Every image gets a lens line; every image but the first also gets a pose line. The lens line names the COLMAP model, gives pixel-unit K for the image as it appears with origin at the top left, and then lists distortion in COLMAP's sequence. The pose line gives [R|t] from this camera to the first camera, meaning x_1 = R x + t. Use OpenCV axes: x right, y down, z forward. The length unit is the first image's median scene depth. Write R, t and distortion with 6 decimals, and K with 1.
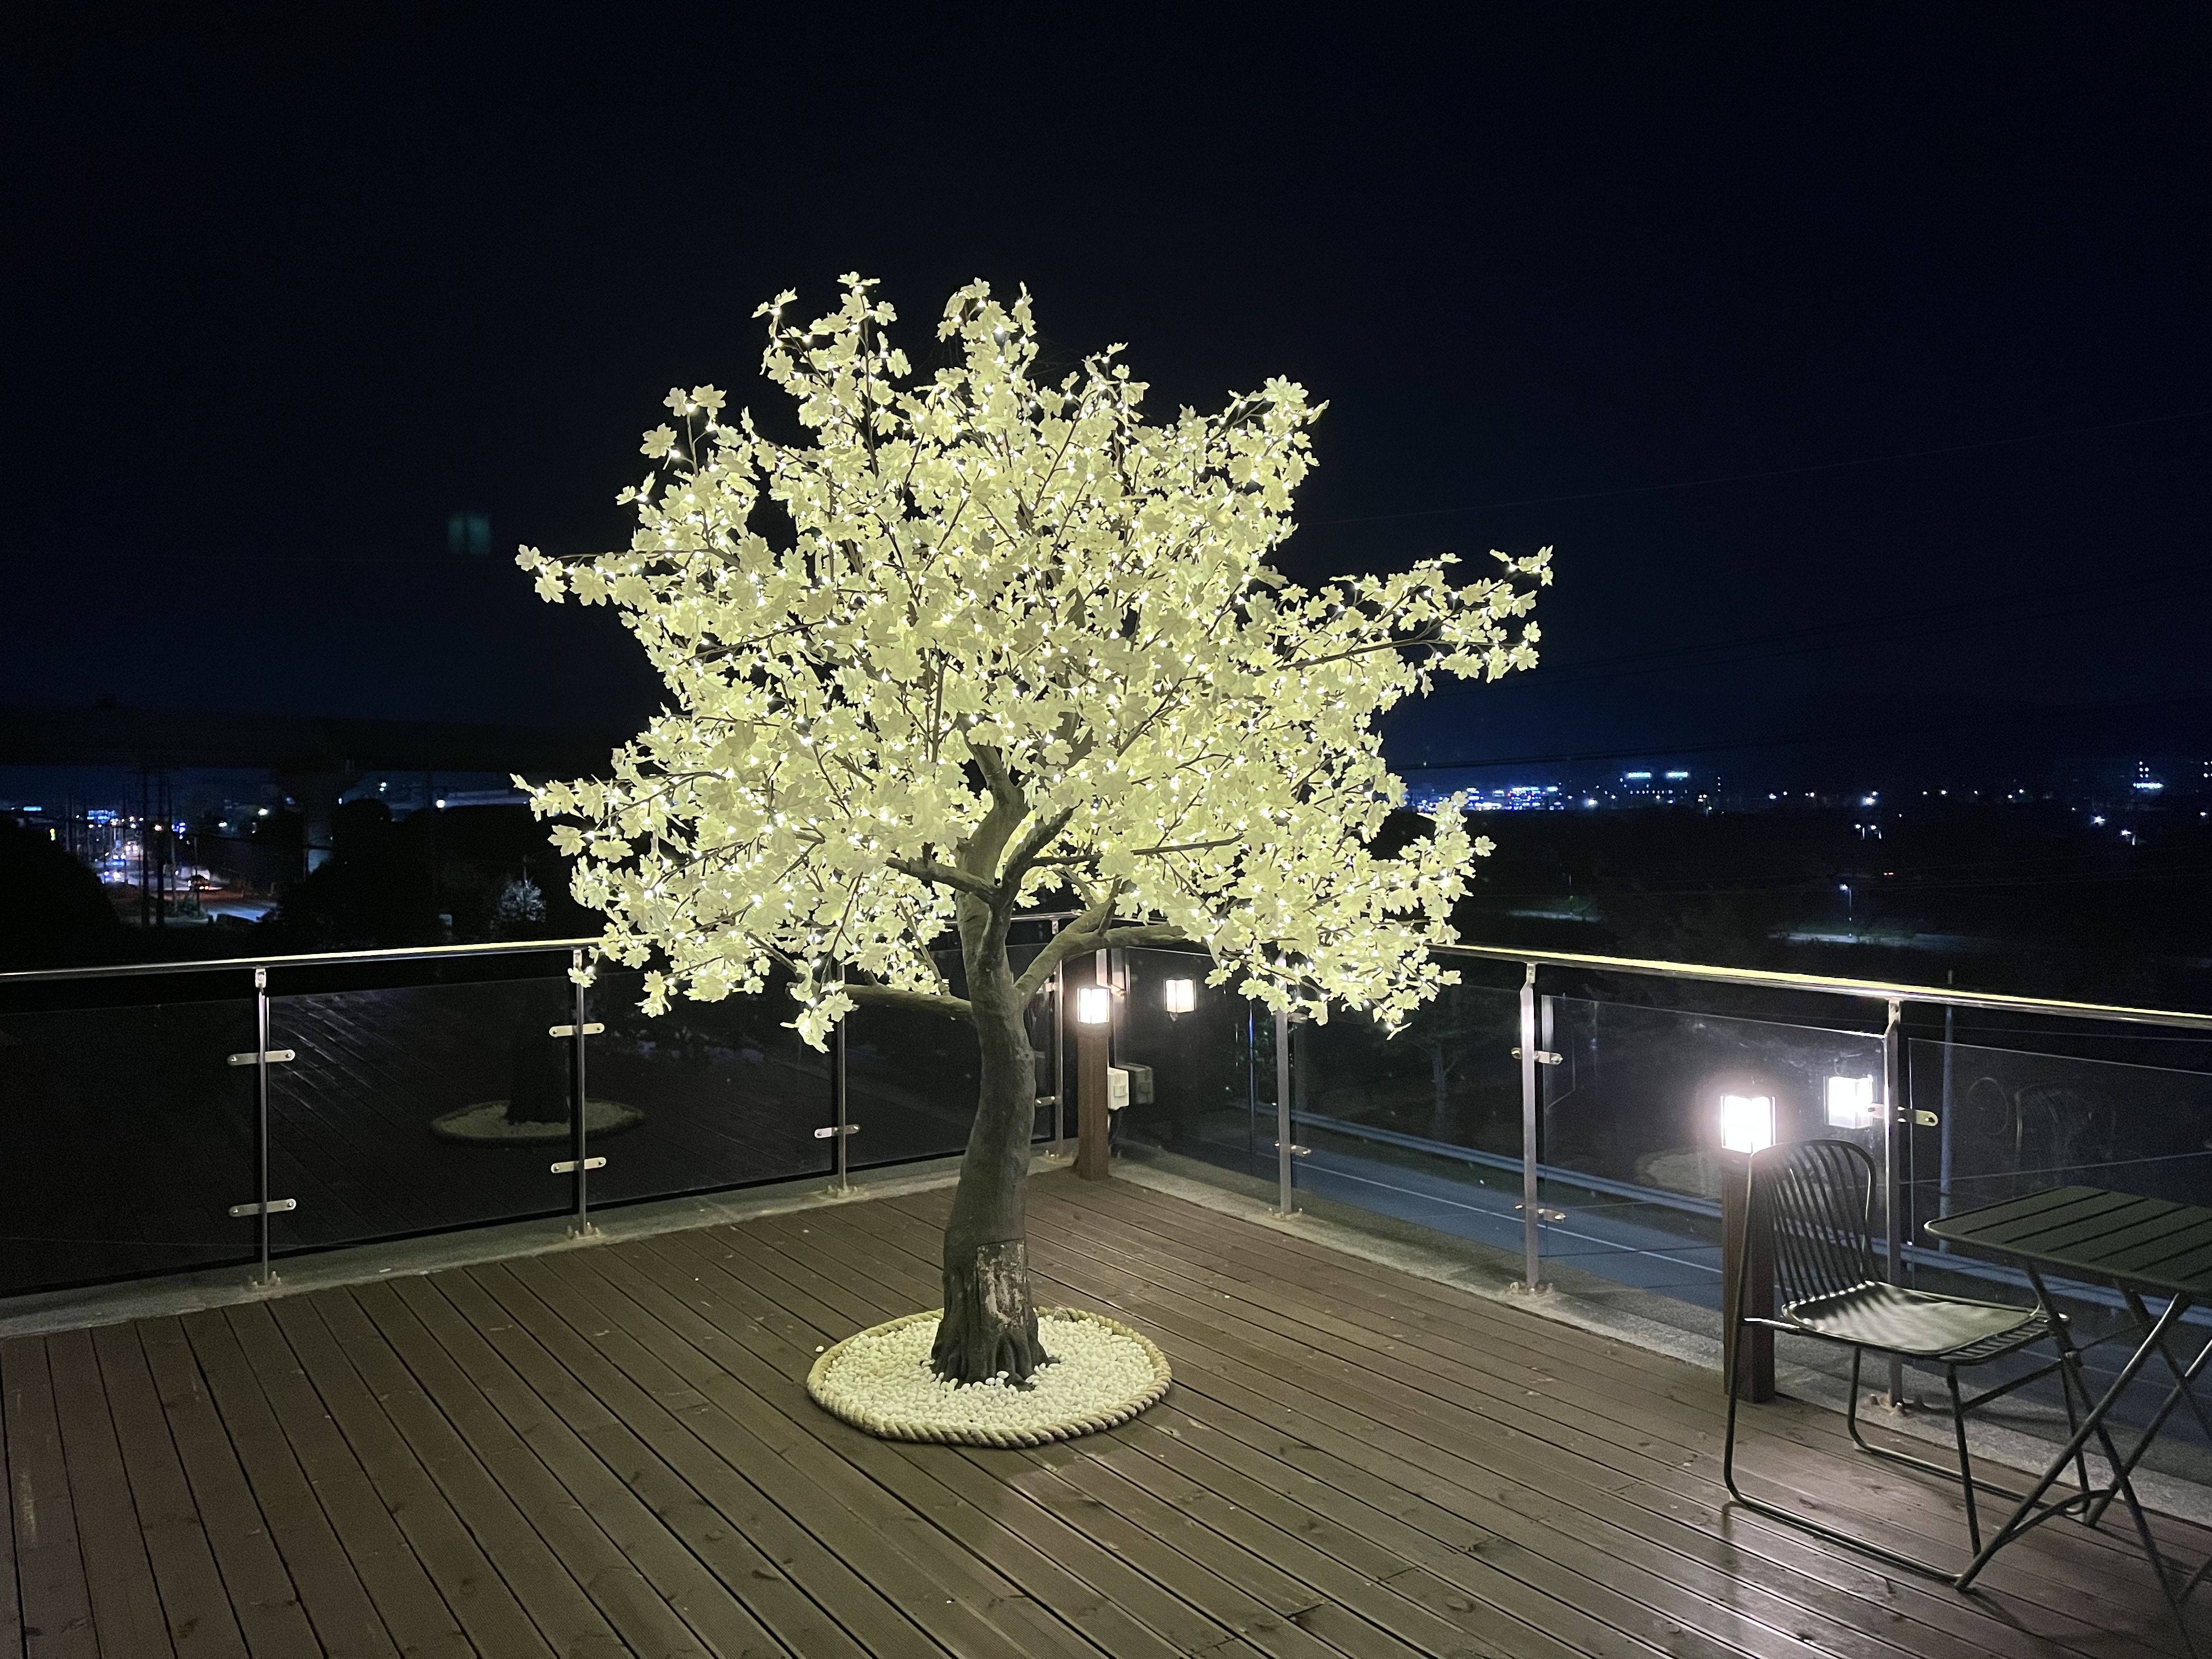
lens RADIAL K [[1696.6, 0, 1108.2], [0, 1696.6, 817.5], [0, 0, 1]] dist [0.045282, -0.064996]
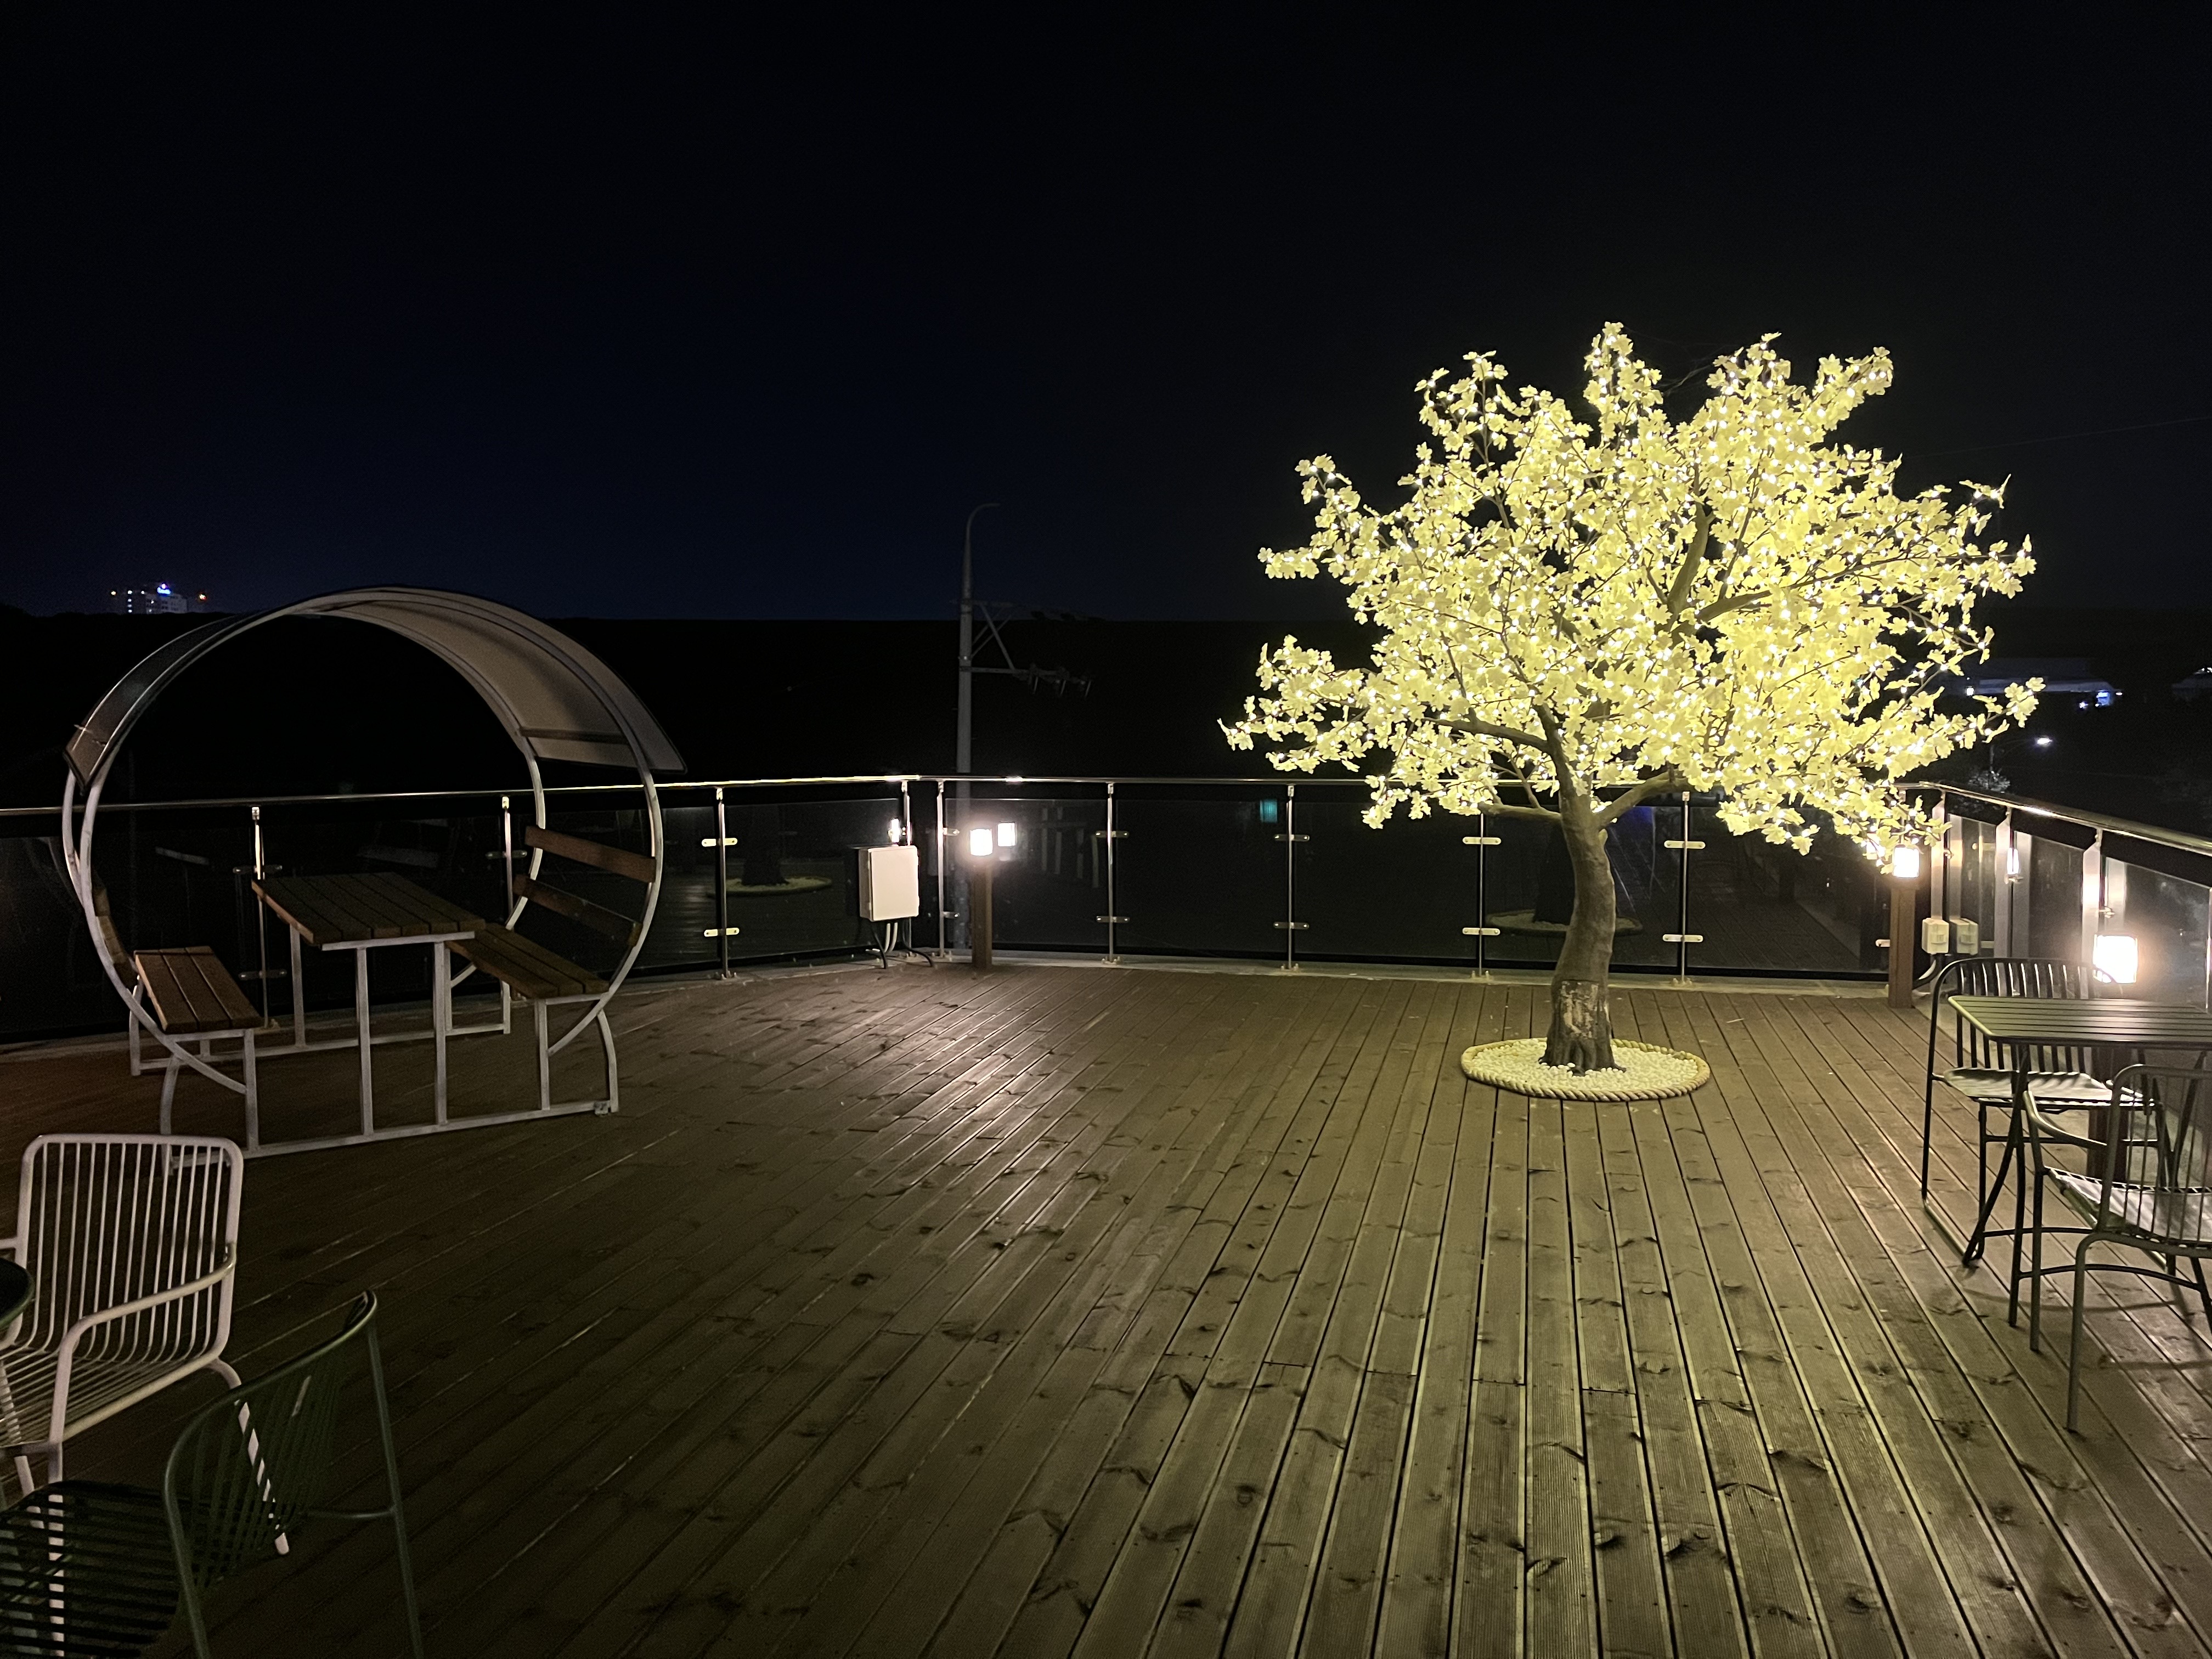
lens RADIAL K [[1696.6, 0, 1106.9], [0, 1696.6, 831.5], [0, 0, 1]] dist [0.045282, -0.064996]
pose [[0.655396, 0.065357, -0.752452, 0.787990], [-0.011632, 0.997004, 0.076466, 0.008317], [0.755196, -0.041363, 0.654193, -0.292903]]
